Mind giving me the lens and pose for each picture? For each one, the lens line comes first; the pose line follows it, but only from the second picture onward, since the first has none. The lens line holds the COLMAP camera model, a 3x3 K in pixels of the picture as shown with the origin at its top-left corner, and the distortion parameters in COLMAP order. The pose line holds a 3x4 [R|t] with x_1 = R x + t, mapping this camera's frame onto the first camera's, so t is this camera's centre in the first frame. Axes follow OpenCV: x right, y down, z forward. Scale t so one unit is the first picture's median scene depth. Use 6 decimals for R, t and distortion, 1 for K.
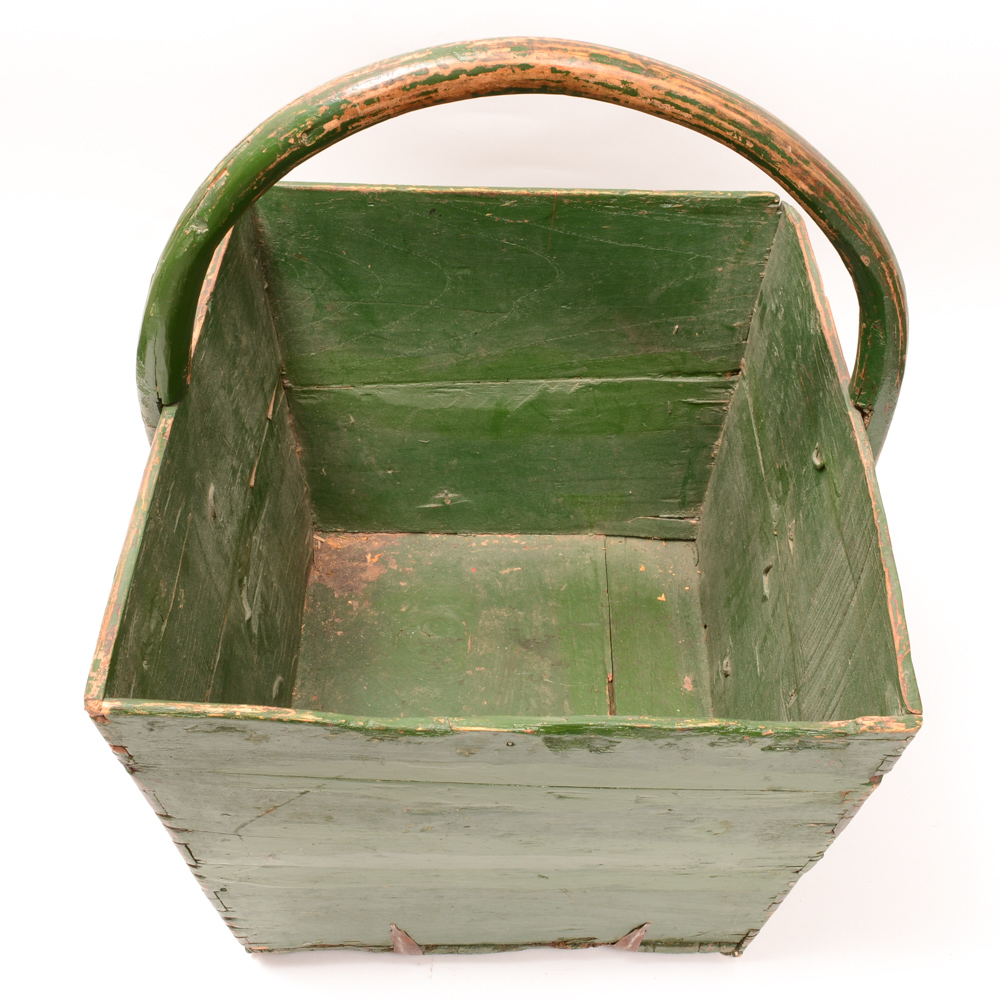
lens RADIAL K [[1493.0, 0, 502.1], [0, 1493.0, 521.5], [0, 0, 1]] dist [-0.091208, -0.031688]
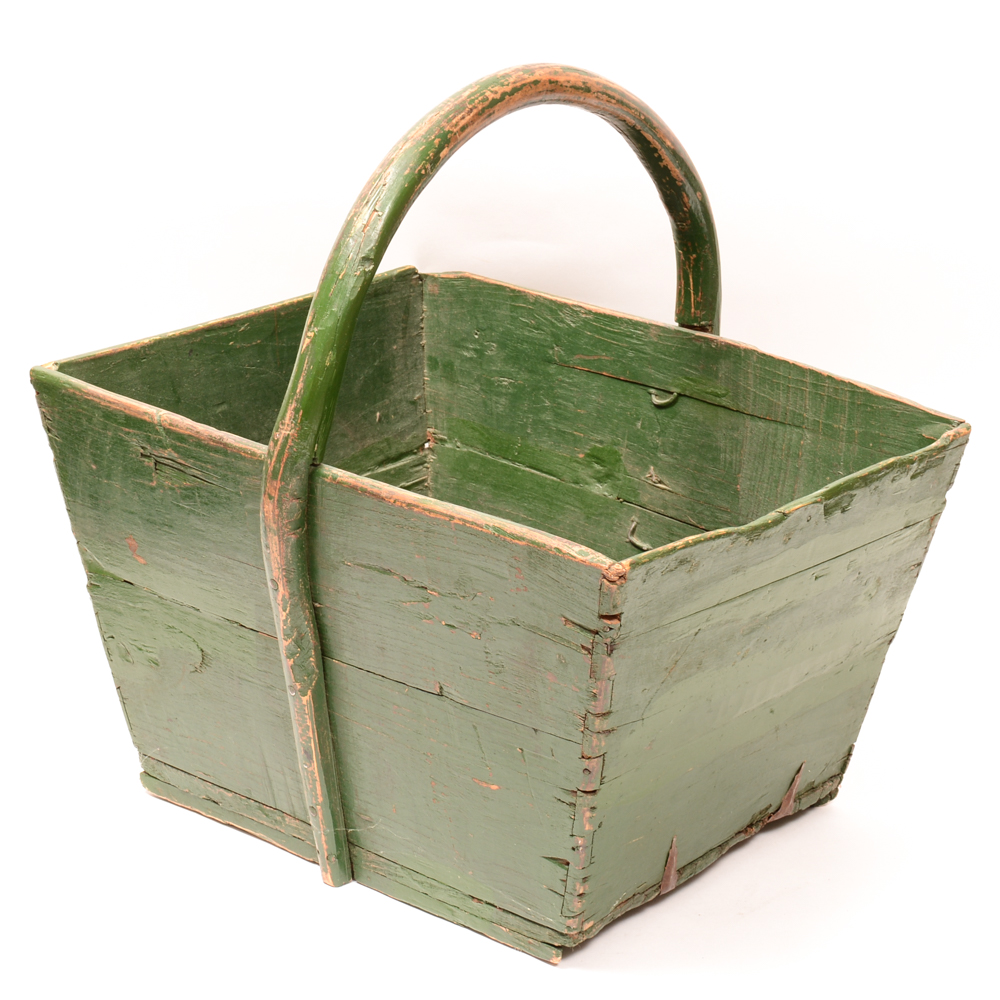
lens RADIAL K [[2699.2, 0, 500.0], [0, 2699.2, 500.0], [0, 0, 1]] dist [-0.016623, -0.024124]
pose [[0.643935, -0.265833, 0.717412, -1.224031], [0.485700, 0.866546, -0.114861, 0.181141], [-0.591137, 0.422410, 0.687115, -0.307532]]
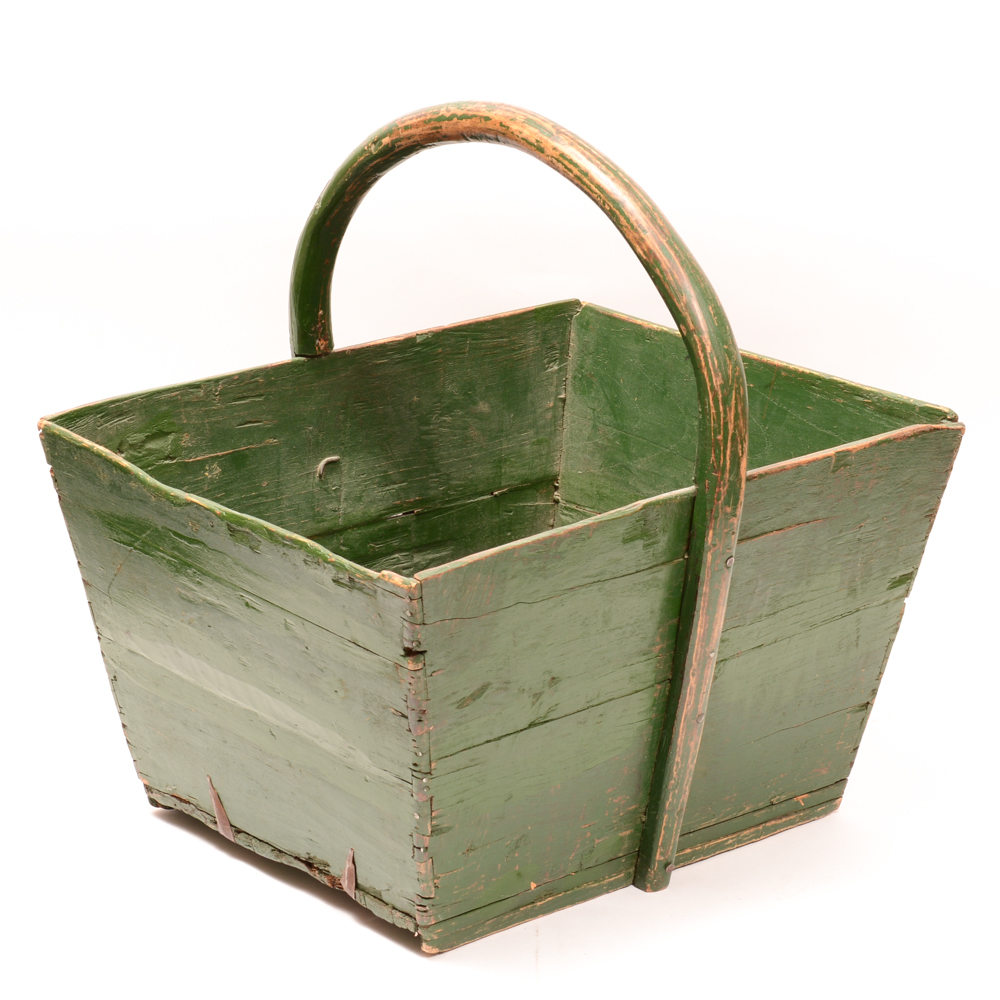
lens RADIAL K [[2877.4, 0, 500.0], [0, 2877.4, 500.0], [0, 0, 1]] dist [0.046389, 0.121324]
pose [[0.671966, 0.228755, -0.704366, 1.332488], [-0.483237, 0.856159, -0.182957, 0.318097], [0.561197, 0.463317, 0.685853, -0.434310]]
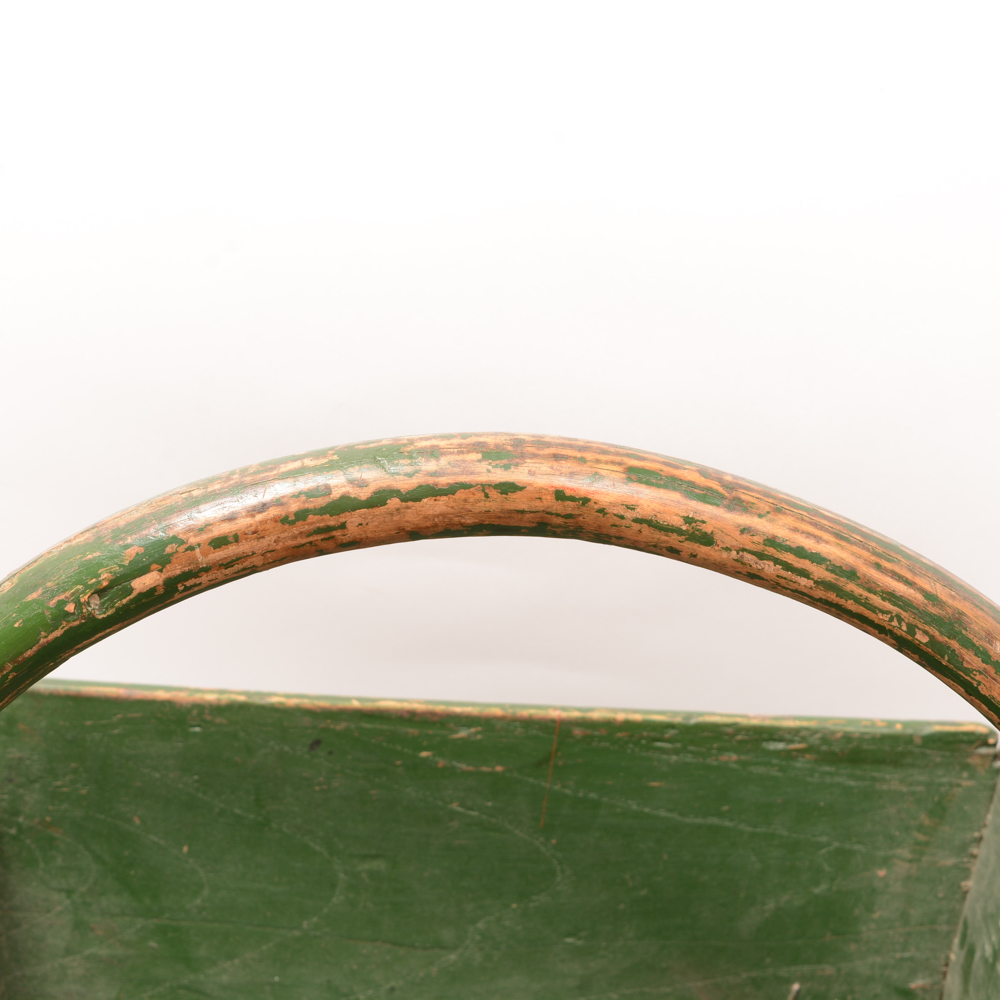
lens RADIAL K [[3352.8, 0, 500.0], [0, 3352.8, 500.0], [0, 0, 1]] dist [0.068701, 0.045406]
pose [[0.999448, 0.028577, 0.016955, -0.005626], [-0.022800, 0.960976, -0.275690, 0.026144], [-0.024171, 0.275151, 0.961097, -0.128465]]
